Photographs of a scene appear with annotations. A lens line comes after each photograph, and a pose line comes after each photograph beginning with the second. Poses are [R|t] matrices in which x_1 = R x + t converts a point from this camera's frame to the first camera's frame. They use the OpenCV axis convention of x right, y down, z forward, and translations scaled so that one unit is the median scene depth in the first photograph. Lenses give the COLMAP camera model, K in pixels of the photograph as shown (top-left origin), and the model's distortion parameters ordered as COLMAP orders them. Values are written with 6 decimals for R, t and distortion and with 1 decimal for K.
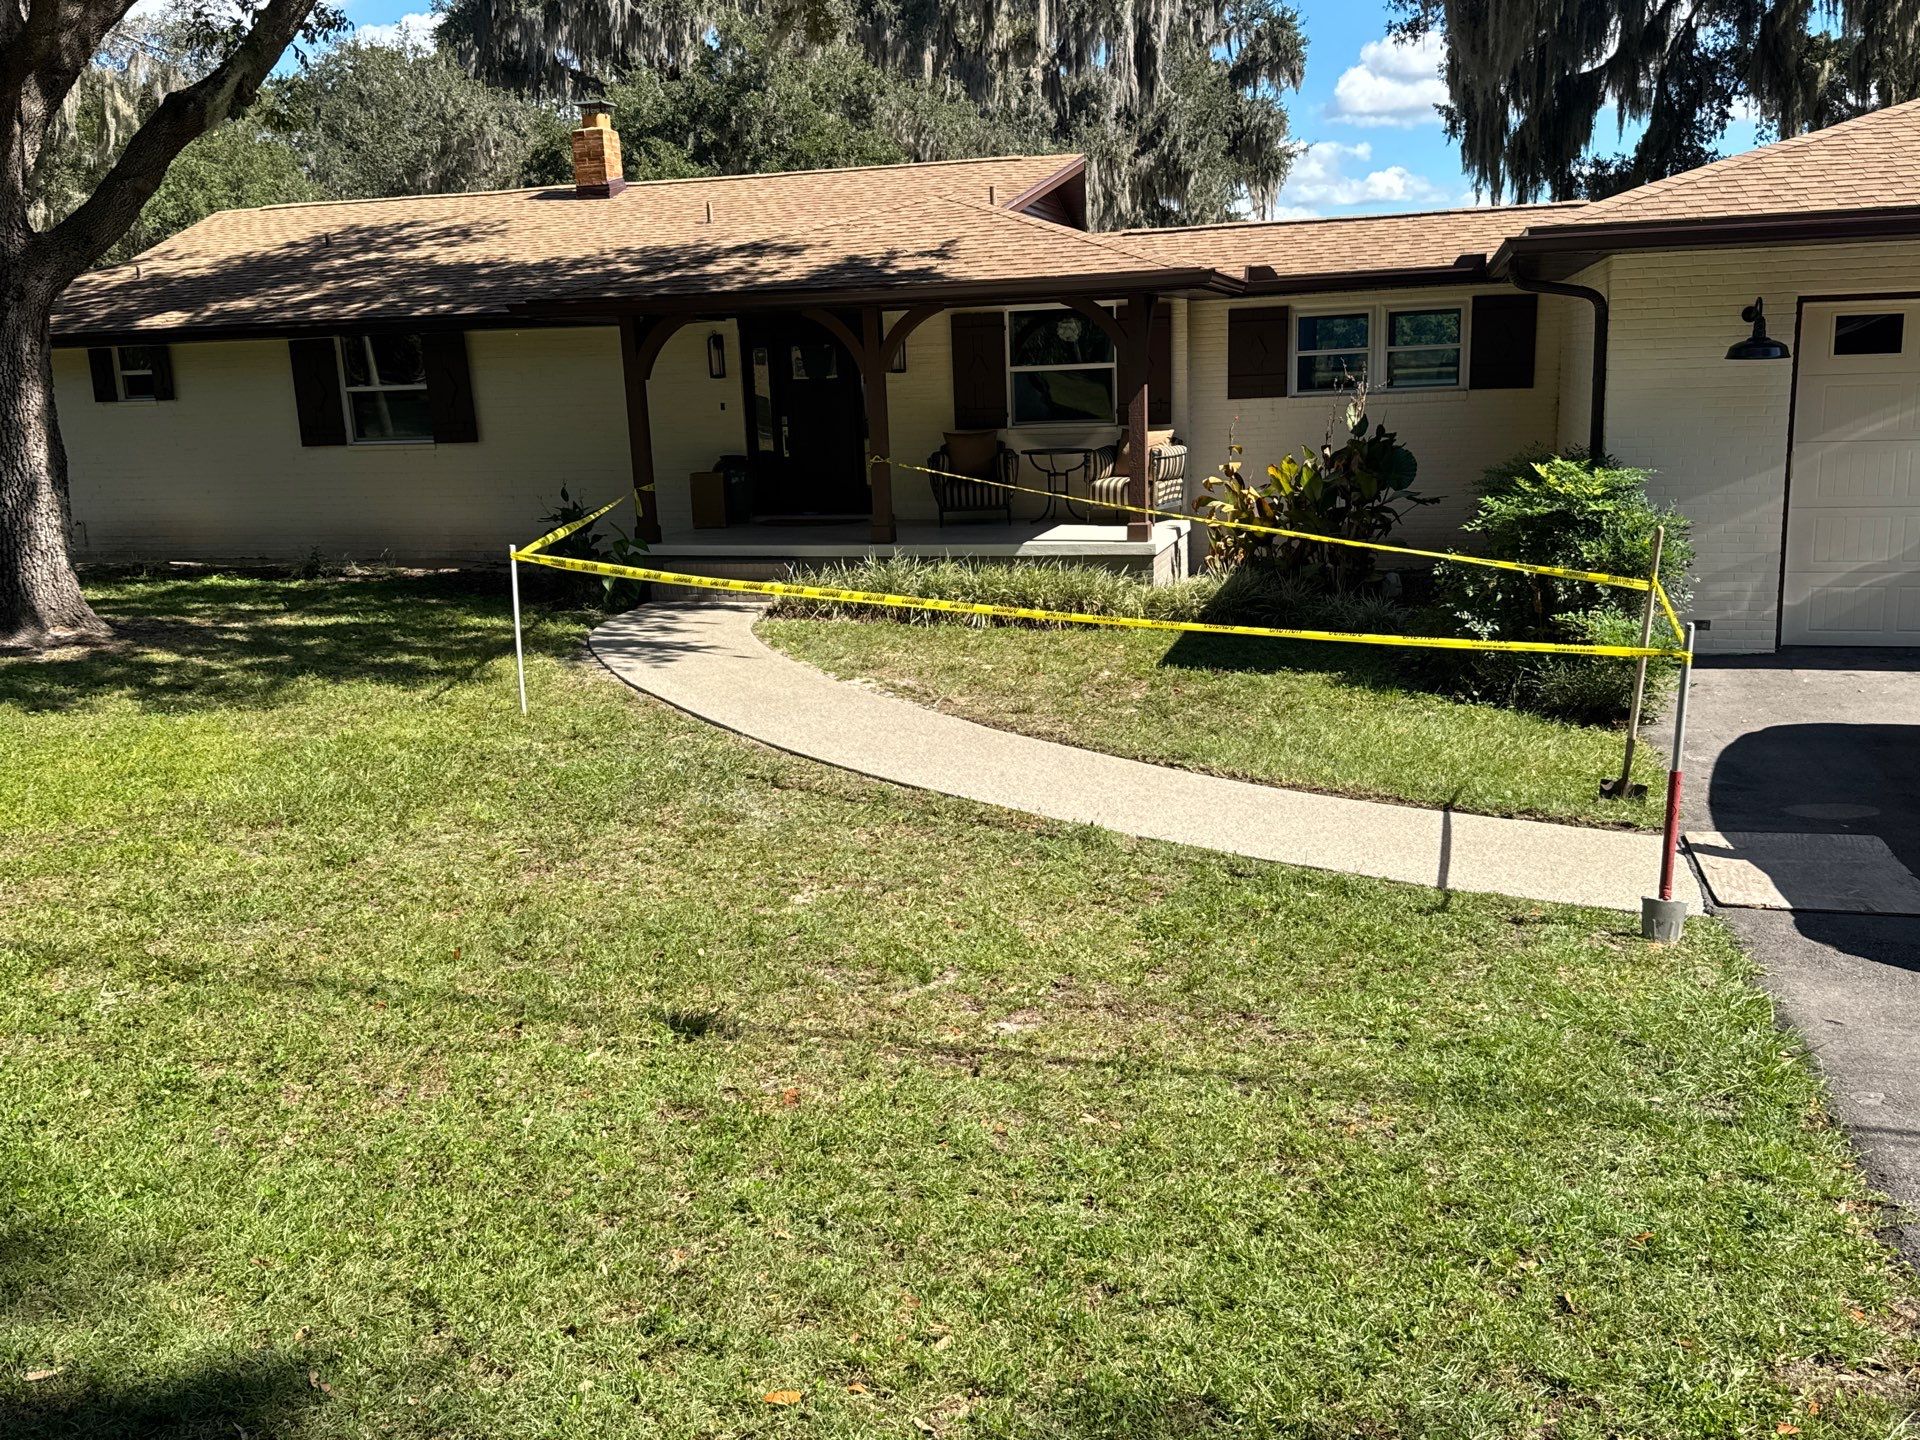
lens RADIAL K [[1537.8, 0, 960.0], [0, 1537.8, 720.0], [0, 0, 1]] dist [0.048306, -0.000317]
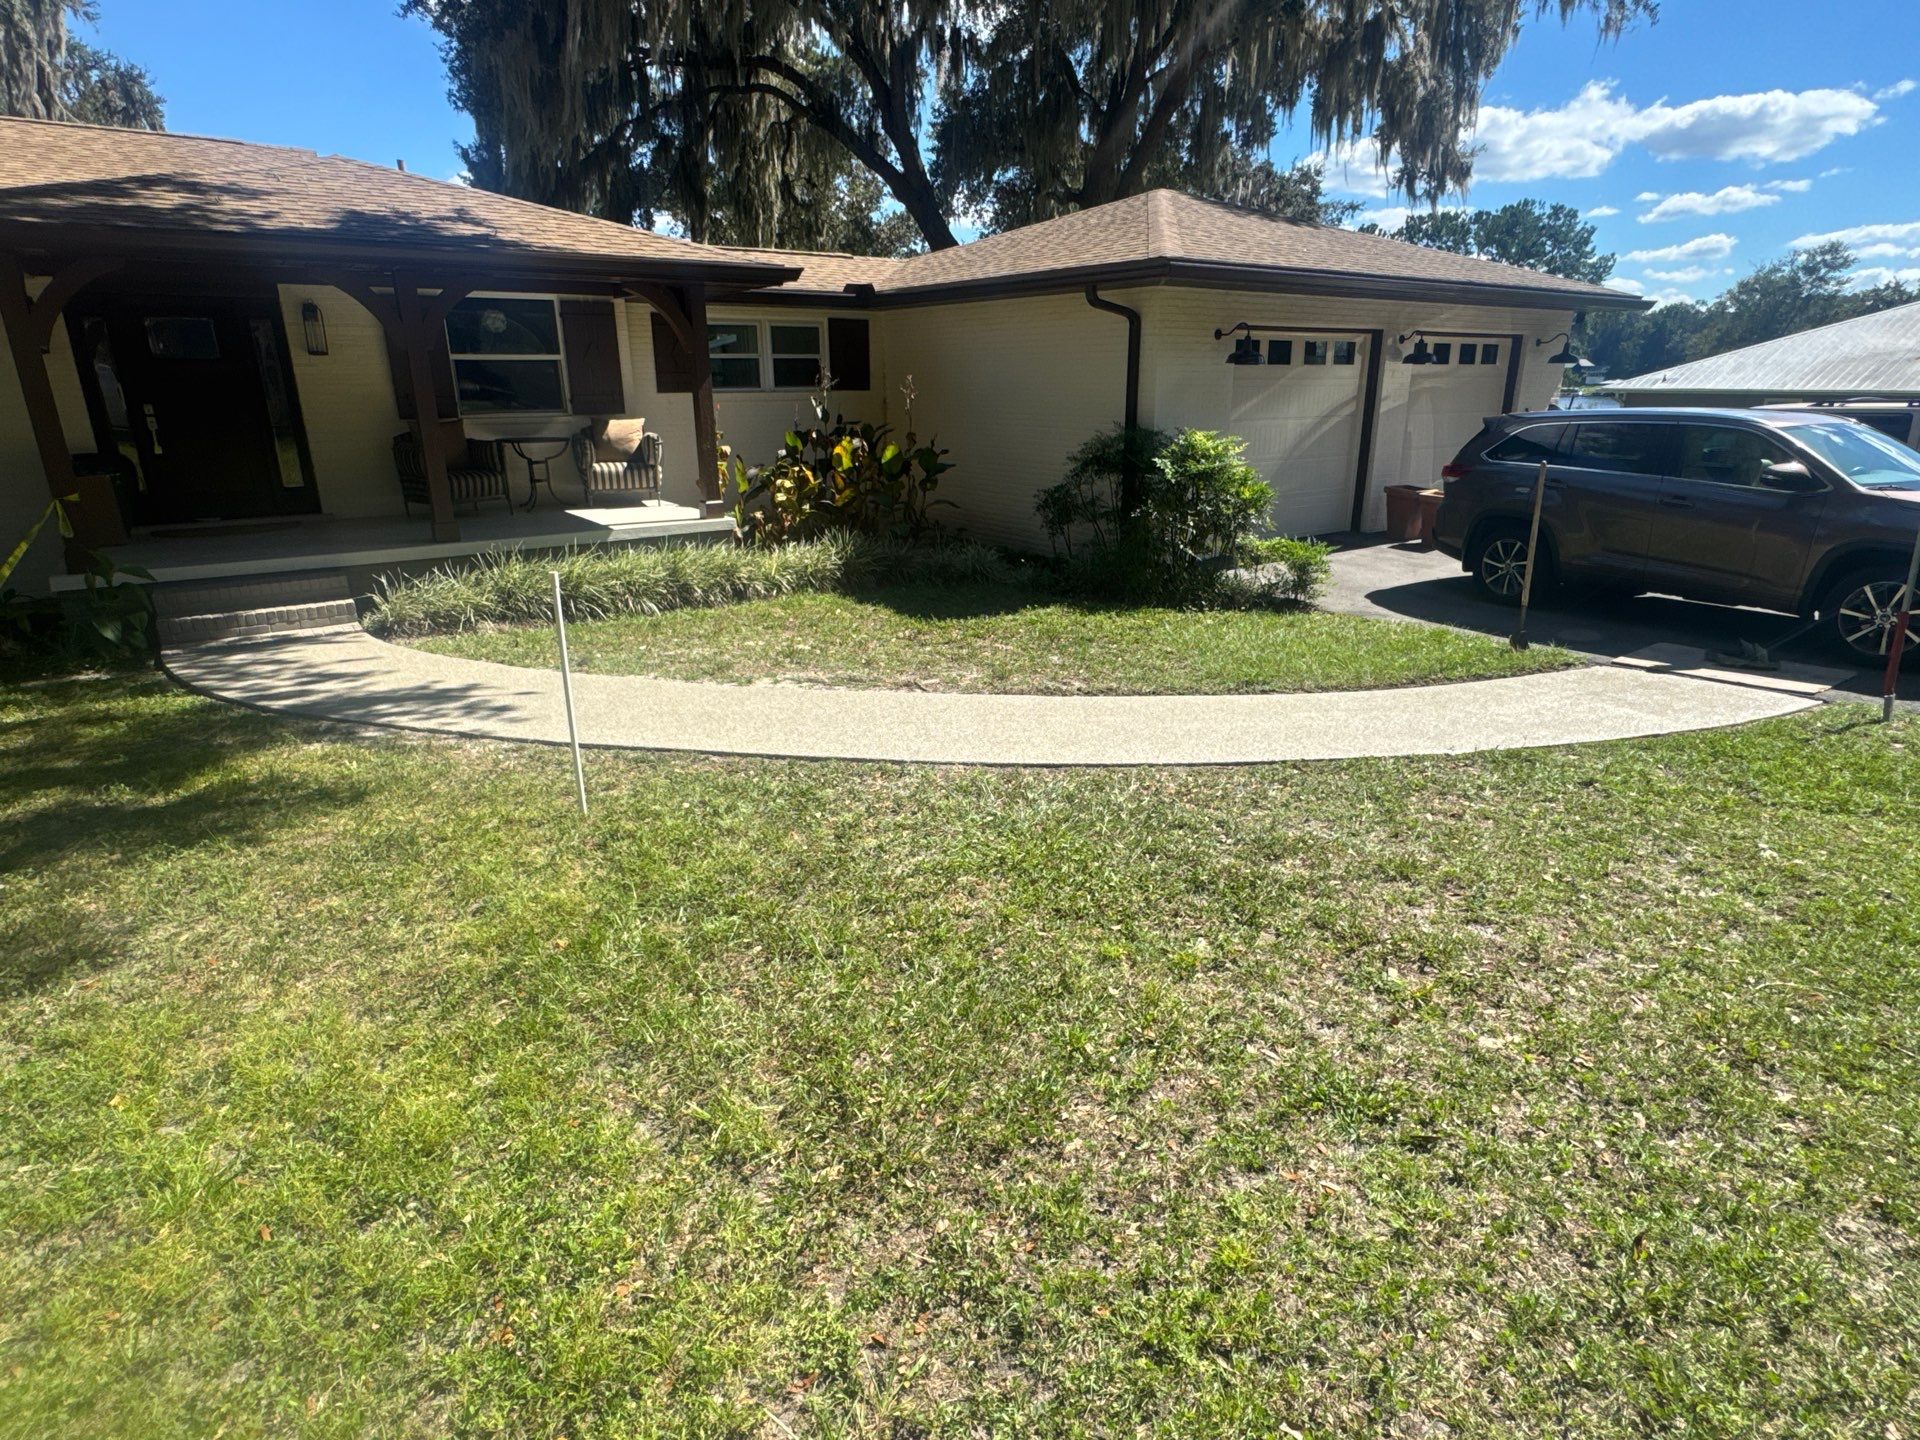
lens RADIAL K [[1007.9, 0, 960.0], [0, 1007.9, 720.0], [0, 0, 1]] dist [-0.001465, -0.000127]
pose [[0.635651, -0.219650, 0.740069, -0.312899], [0.155248, 0.975454, 0.156168, -0.056748], [-0.756205, 0.015626, 0.654148, 0.370334]]
